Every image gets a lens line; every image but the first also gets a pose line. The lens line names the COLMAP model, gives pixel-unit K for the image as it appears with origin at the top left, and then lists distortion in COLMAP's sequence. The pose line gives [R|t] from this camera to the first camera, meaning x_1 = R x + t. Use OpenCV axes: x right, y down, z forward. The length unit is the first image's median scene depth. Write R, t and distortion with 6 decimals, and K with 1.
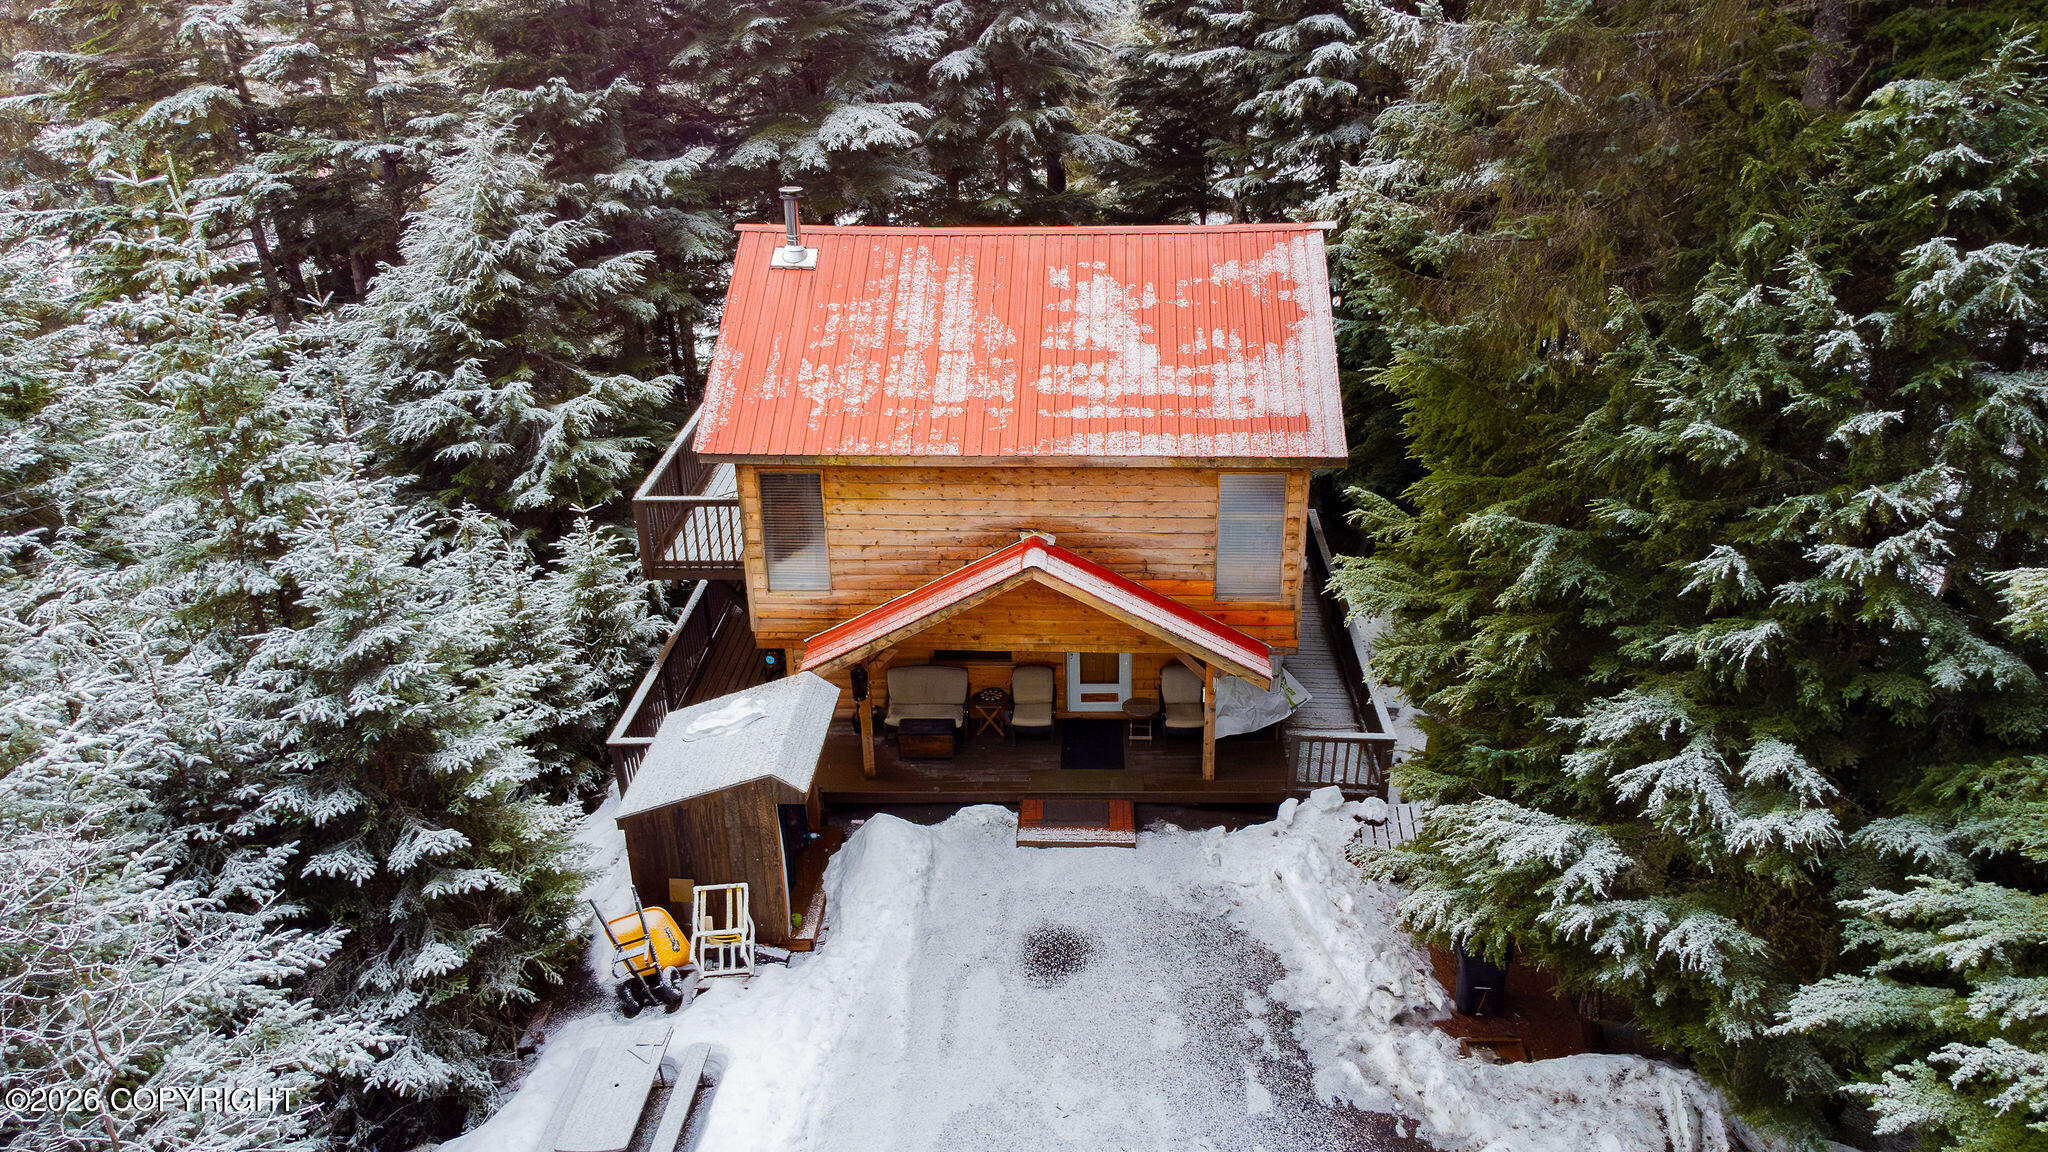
lens RADIAL K [[1472.1, 0, 1024.0], [0, 1472.1, 576.0], [0, 0, 1]] dist [0.003883, 0.002492]
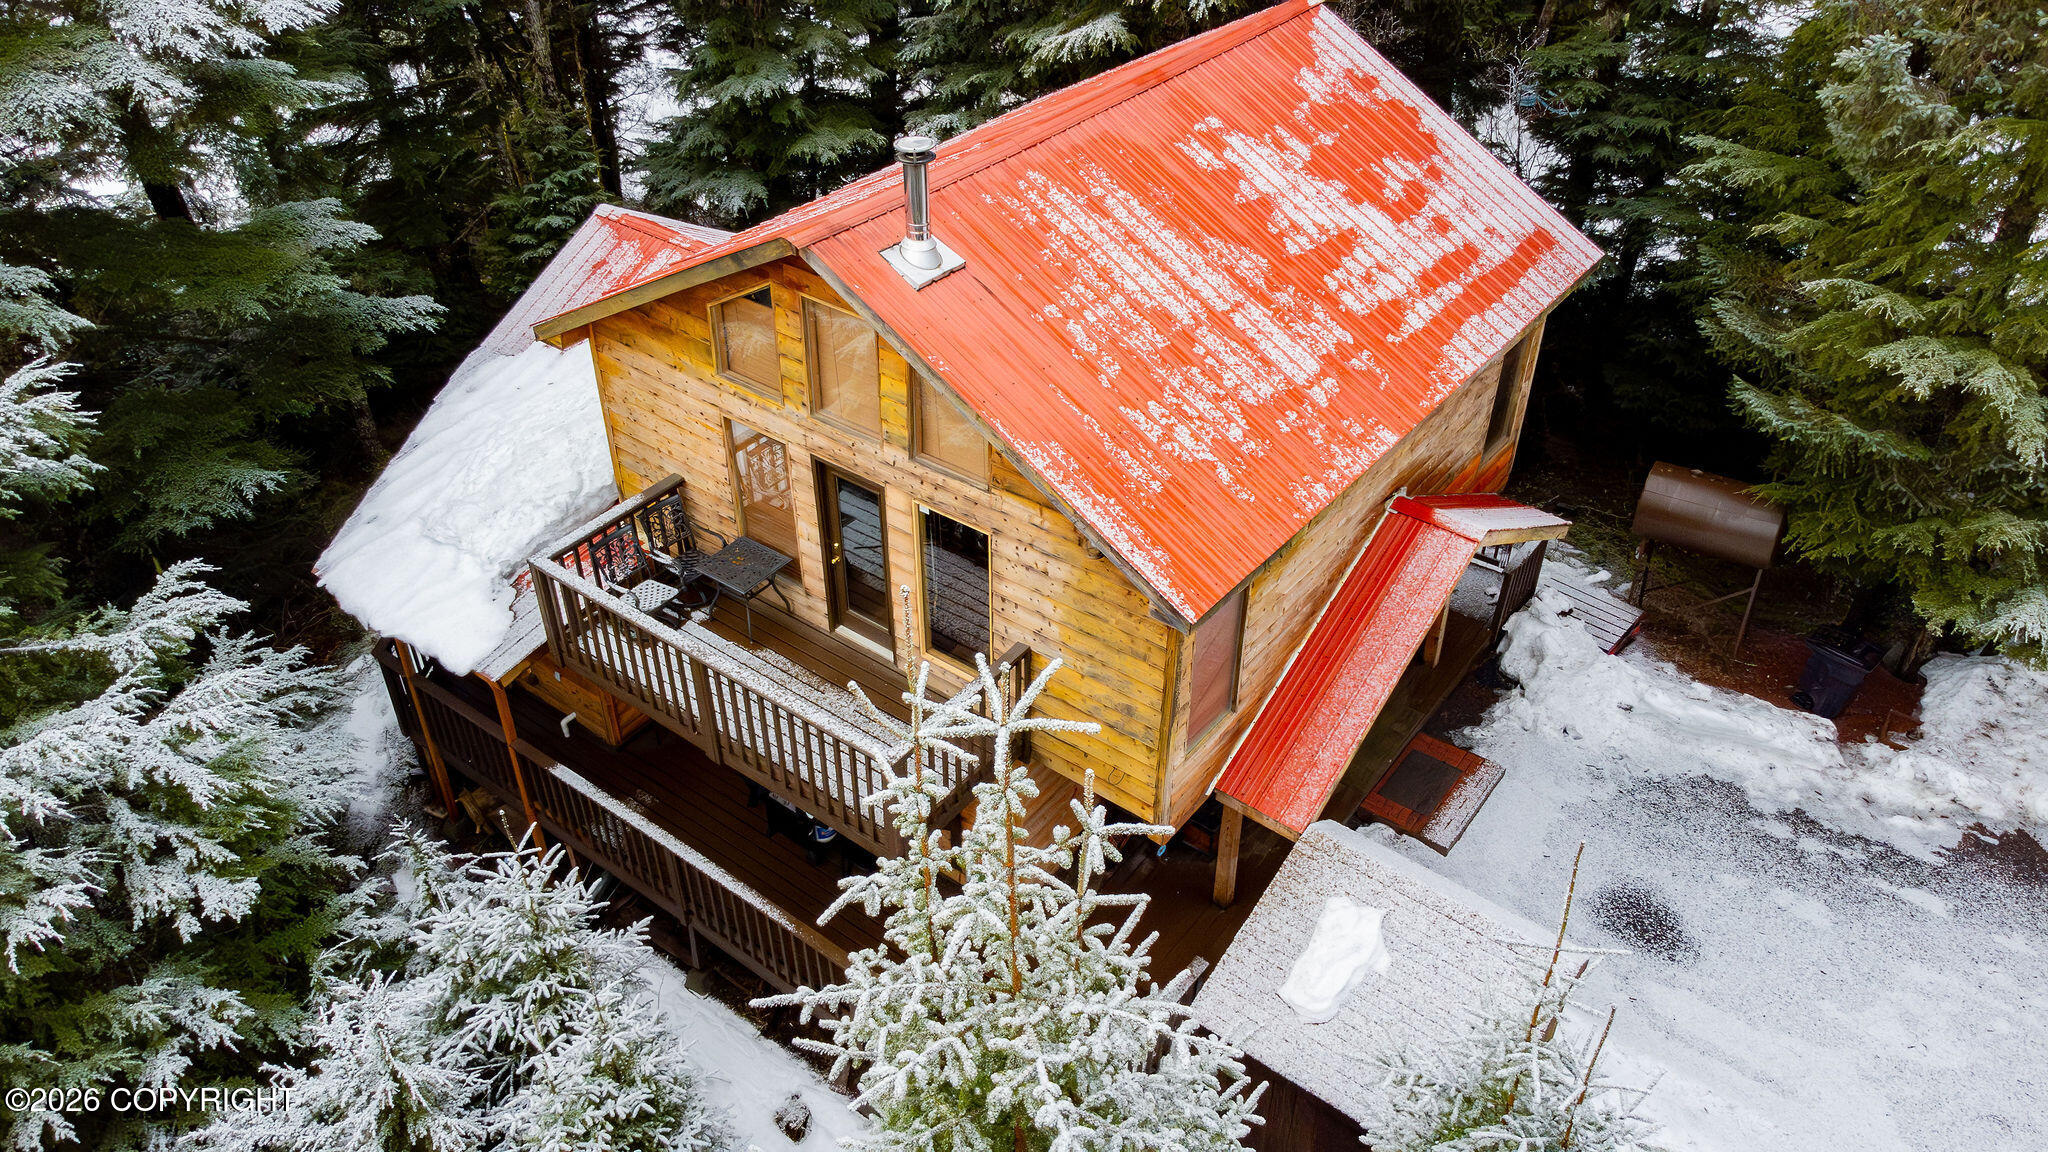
lens RADIAL K [[1472.1, 0, 1024.0], [0, 1472.1, 576.0], [0, 0, 1]] dist [0.003883, 0.002492]
pose [[0.608880, -0.479695, 0.631789, -0.641853], [0.350719, 0.877163, 0.327996, -0.325514], [-0.711520, 0.021870, 0.702325, 0.651449]]
